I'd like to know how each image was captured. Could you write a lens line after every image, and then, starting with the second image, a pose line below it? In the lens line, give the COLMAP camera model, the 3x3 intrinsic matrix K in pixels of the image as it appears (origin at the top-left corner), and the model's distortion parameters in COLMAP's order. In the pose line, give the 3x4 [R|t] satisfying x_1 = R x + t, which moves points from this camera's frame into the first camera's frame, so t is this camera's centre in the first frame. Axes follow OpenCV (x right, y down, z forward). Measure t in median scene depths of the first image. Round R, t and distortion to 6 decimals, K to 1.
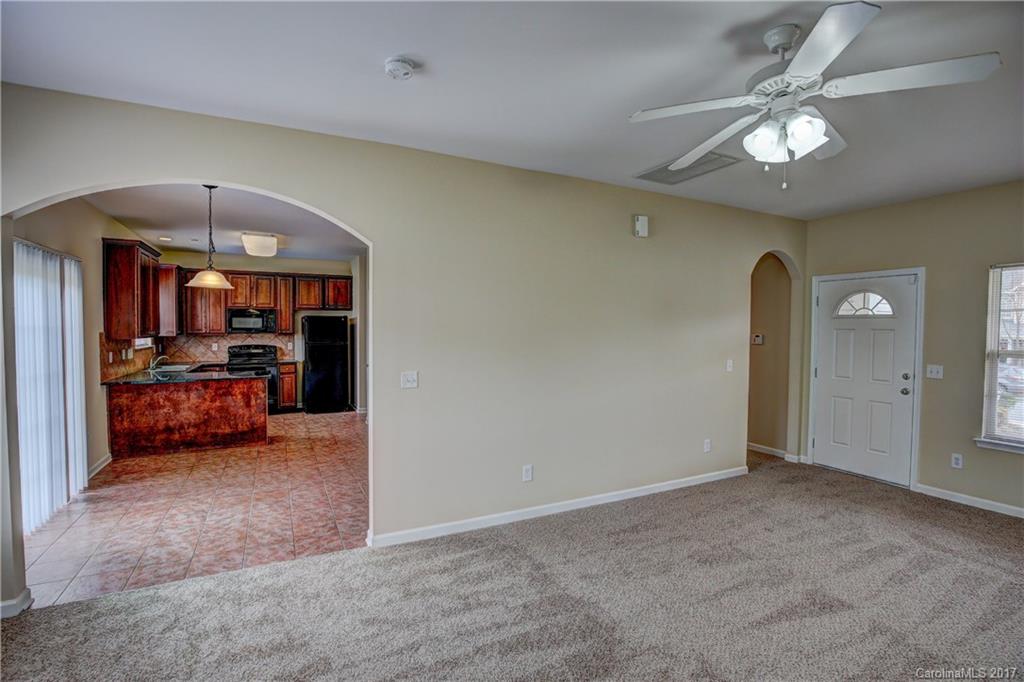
lens RADIAL K [[465.6, 0, 508.5], [0, 465.6, 341.1], [0, 0, 1]] dist [-0.036885, 0.006702]
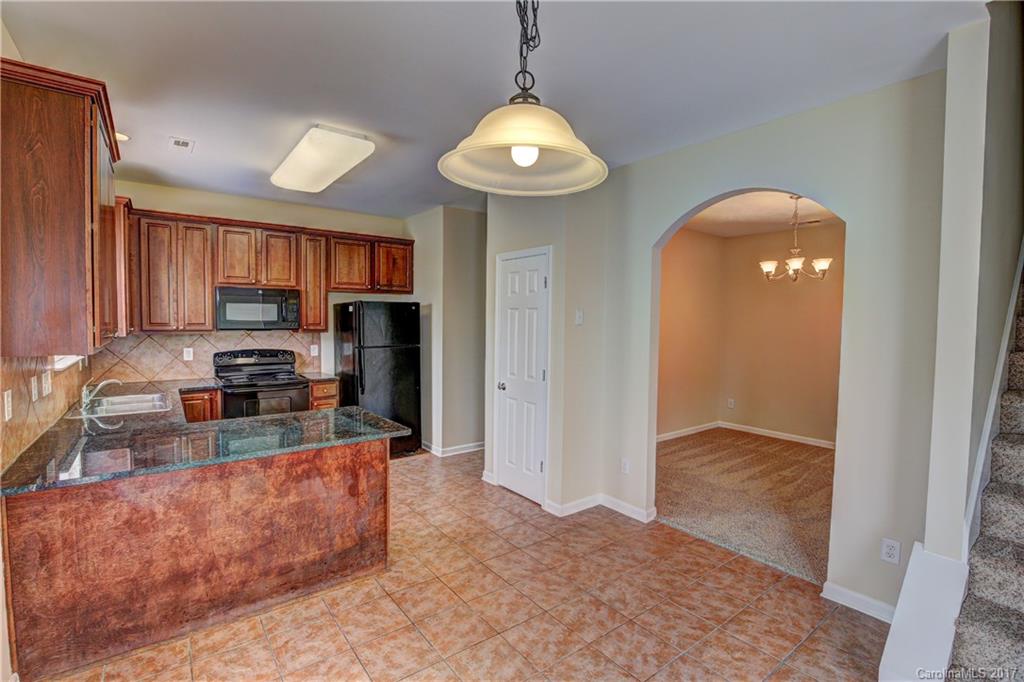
lens RADIAL K [[465.6, 0, 508.5], [0, 465.6, 341.1], [0, 0, 1]] dist [-0.036885, 0.006702]
pose [[0.983497, -0.004508, 0.180866, -0.362544], [0.001085, 0.999819, 0.019019, -0.014369], [-0.180919, -0.018509, 0.983324, 0.381989]]
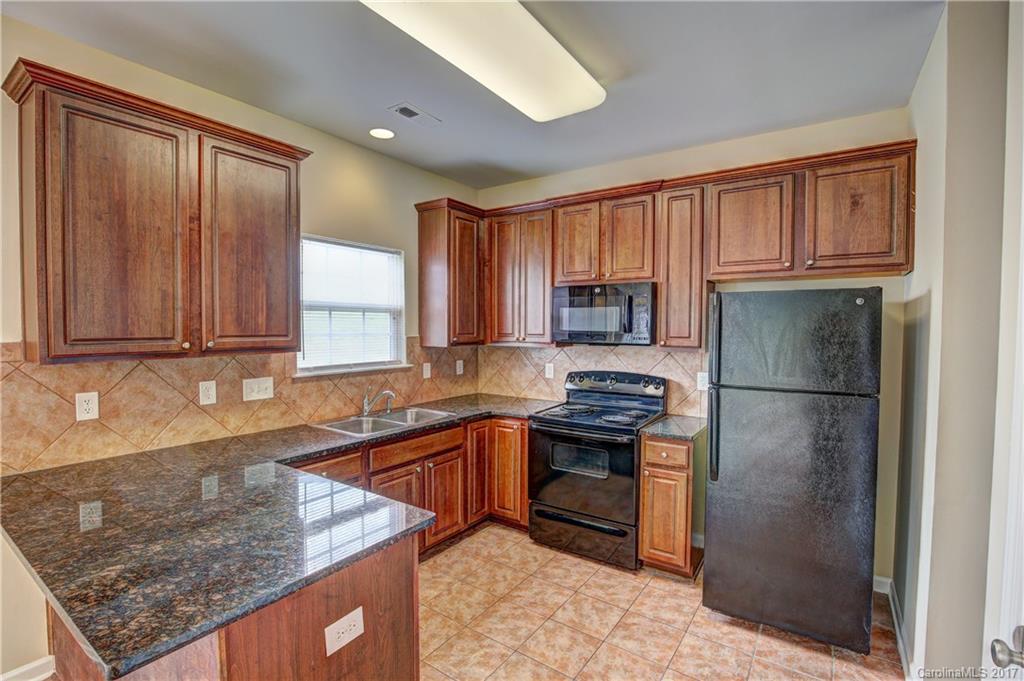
lens RADIAL K [[465.6, 0, 508.5], [0, 465.6, 340.6], [0, 0, 1]] dist [-0.036885, 0.006702]
pose [[0.473037, 0.024568, -0.880700, -0.241669], [-0.030769, 0.999462, 0.011354, -0.023587], [0.880505, 0.021727, 0.473538, 0.754092]]
